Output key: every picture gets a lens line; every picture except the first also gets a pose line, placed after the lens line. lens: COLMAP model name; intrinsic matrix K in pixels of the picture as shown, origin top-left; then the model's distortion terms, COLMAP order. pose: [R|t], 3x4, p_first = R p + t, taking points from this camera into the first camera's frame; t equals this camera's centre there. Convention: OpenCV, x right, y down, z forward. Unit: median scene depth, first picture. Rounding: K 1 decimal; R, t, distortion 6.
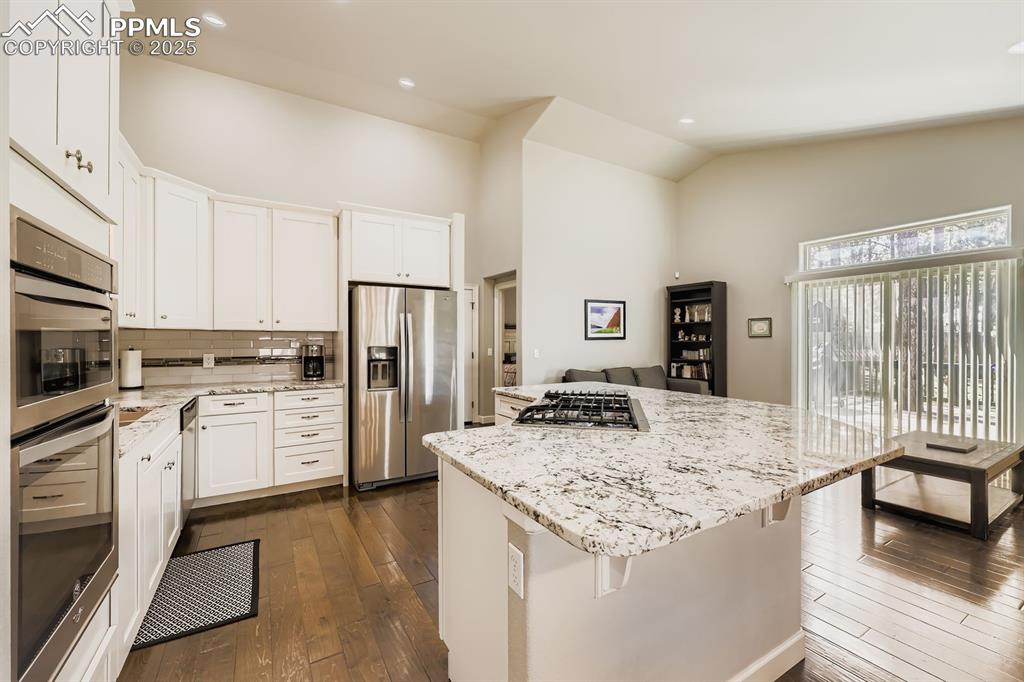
lens RADIAL K [[418.7, 0, 518.8], [0, 418.7, 341.6], [0, 0, 1]] dist [0.001468, 0.000269]
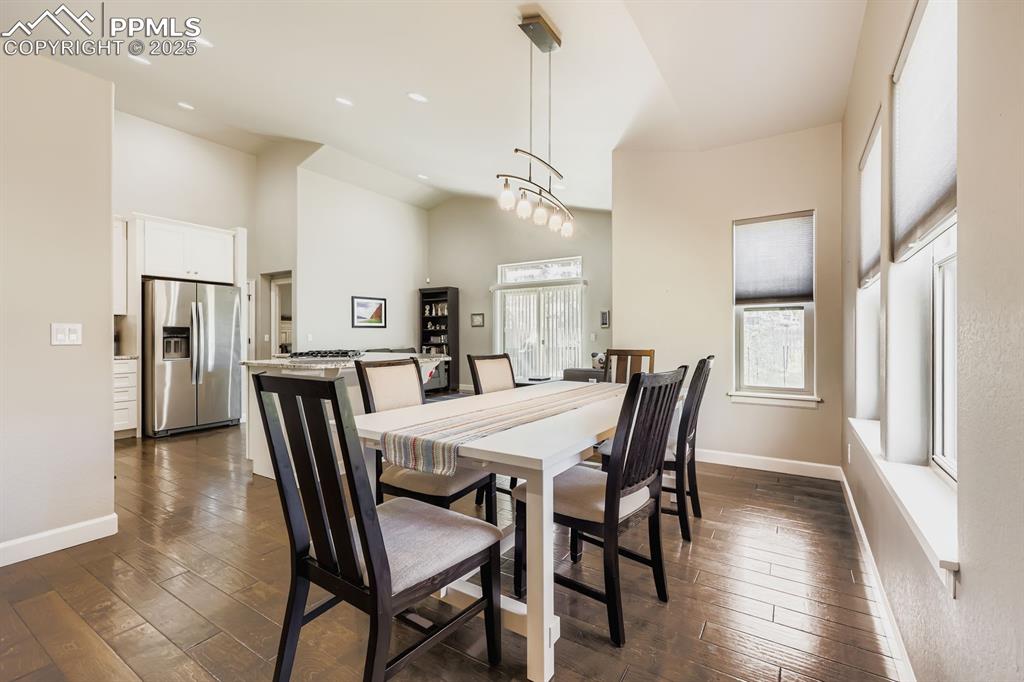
lens RADIAL K [[435.2, 0, 513.3], [0, 435.2, 337.6], [0, 0, 1]] dist [0.002823, 0.000164]
pose [[0.896727, -0.002148, 0.442579, 0.010336], [0.003770, 0.999989, -0.002784, 0.031668], [-0.442568, 0.004165, 0.896725, -0.409907]]
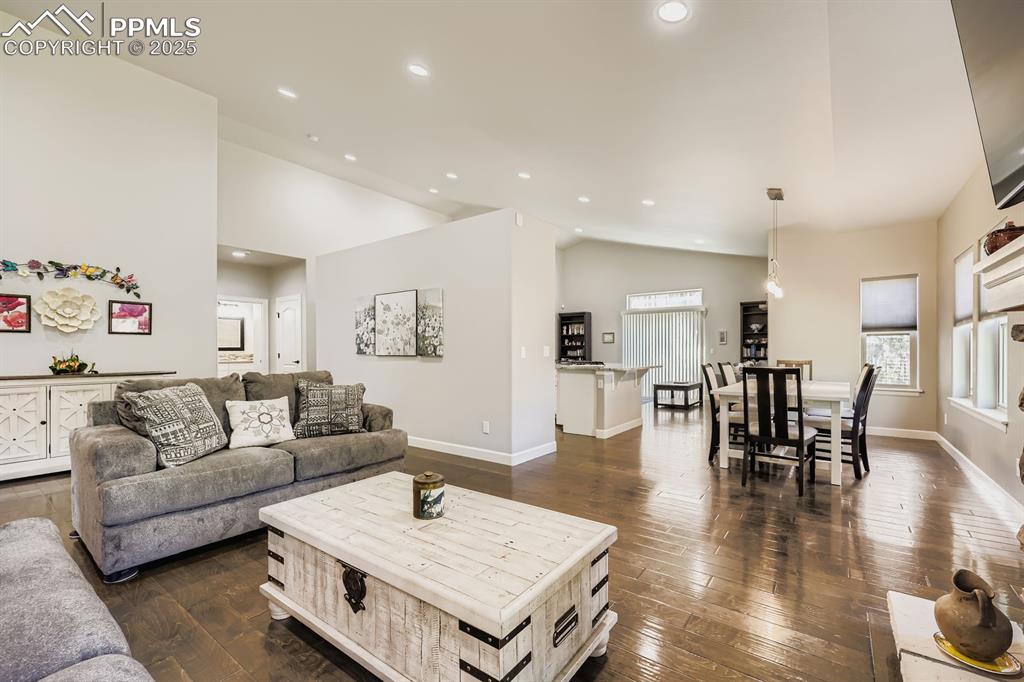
lens RADIAL K [[426.2, 0, 513.7], [0, 426.2, 353.4], [0, 0, 1]] dist [-0.000480, -0.000018]
pose [[0.928511, -0.005648, 0.371261, -0.505242], [0.004150, 0.999980, 0.004834, 0.024342], [-0.371281, -0.002947, 0.928516, -0.589820]]
